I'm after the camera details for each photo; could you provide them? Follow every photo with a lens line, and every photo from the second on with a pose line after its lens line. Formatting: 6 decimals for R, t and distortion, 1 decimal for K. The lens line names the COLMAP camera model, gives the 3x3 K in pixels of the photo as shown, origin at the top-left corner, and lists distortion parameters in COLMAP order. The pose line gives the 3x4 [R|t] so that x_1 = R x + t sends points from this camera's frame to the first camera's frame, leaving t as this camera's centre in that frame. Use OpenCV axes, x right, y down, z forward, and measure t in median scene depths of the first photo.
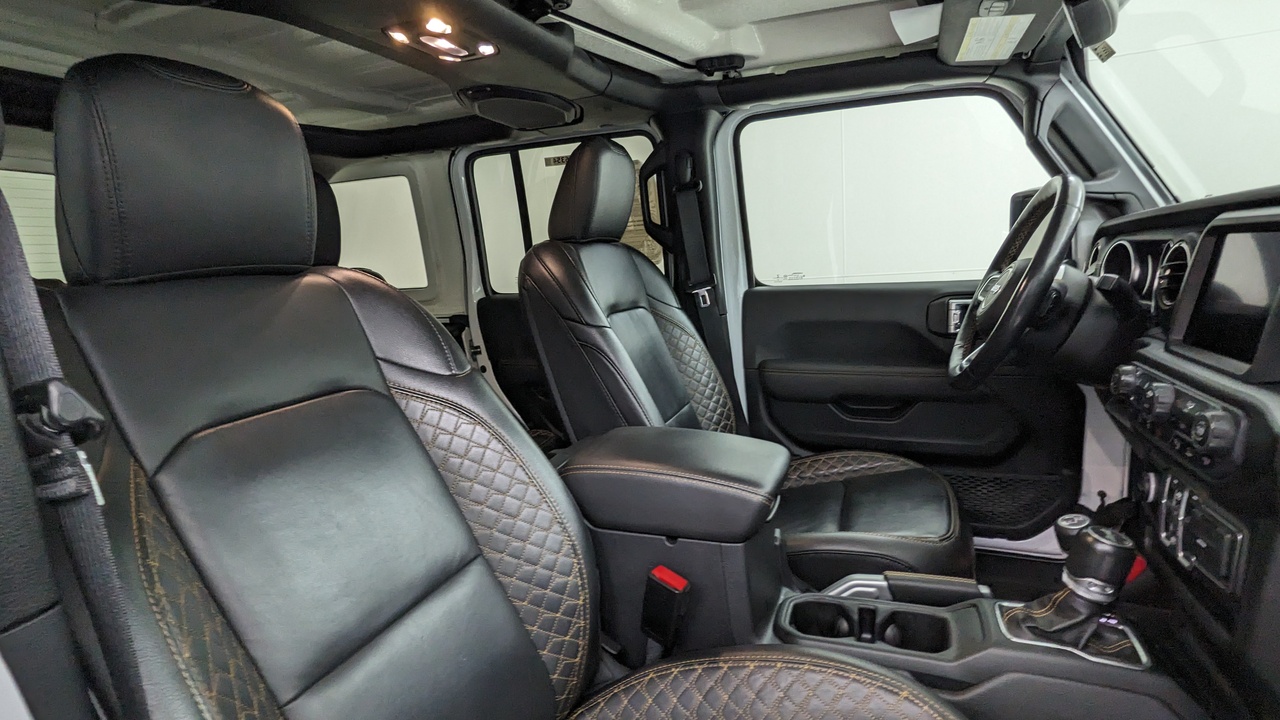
lens RADIAL K [[616.3, 0, 640.0], [0, 616.3, 360.0], [0, 0, 1]] dist [-0.000603, -0.000941]
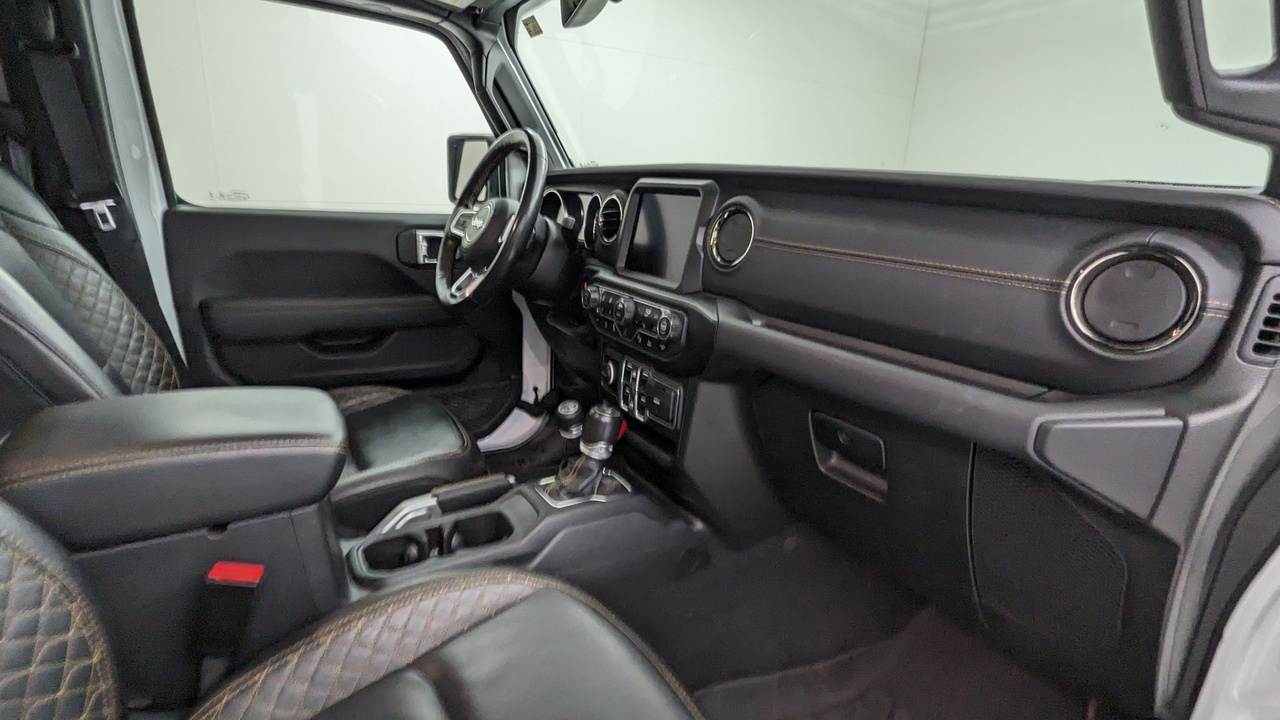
lens RADIAL K [[616.3, 0, 640.0], [0, 616.3, 360.0], [0, 0, 1]] dist [-0.000603, -0.000941]
pose [[0.586650, -0.129735, 0.799381, -0.220648], [0.041362, 0.990597, 0.130413, -0.002885], [-0.808783, -0.043443, 0.586500, 0.105561]]
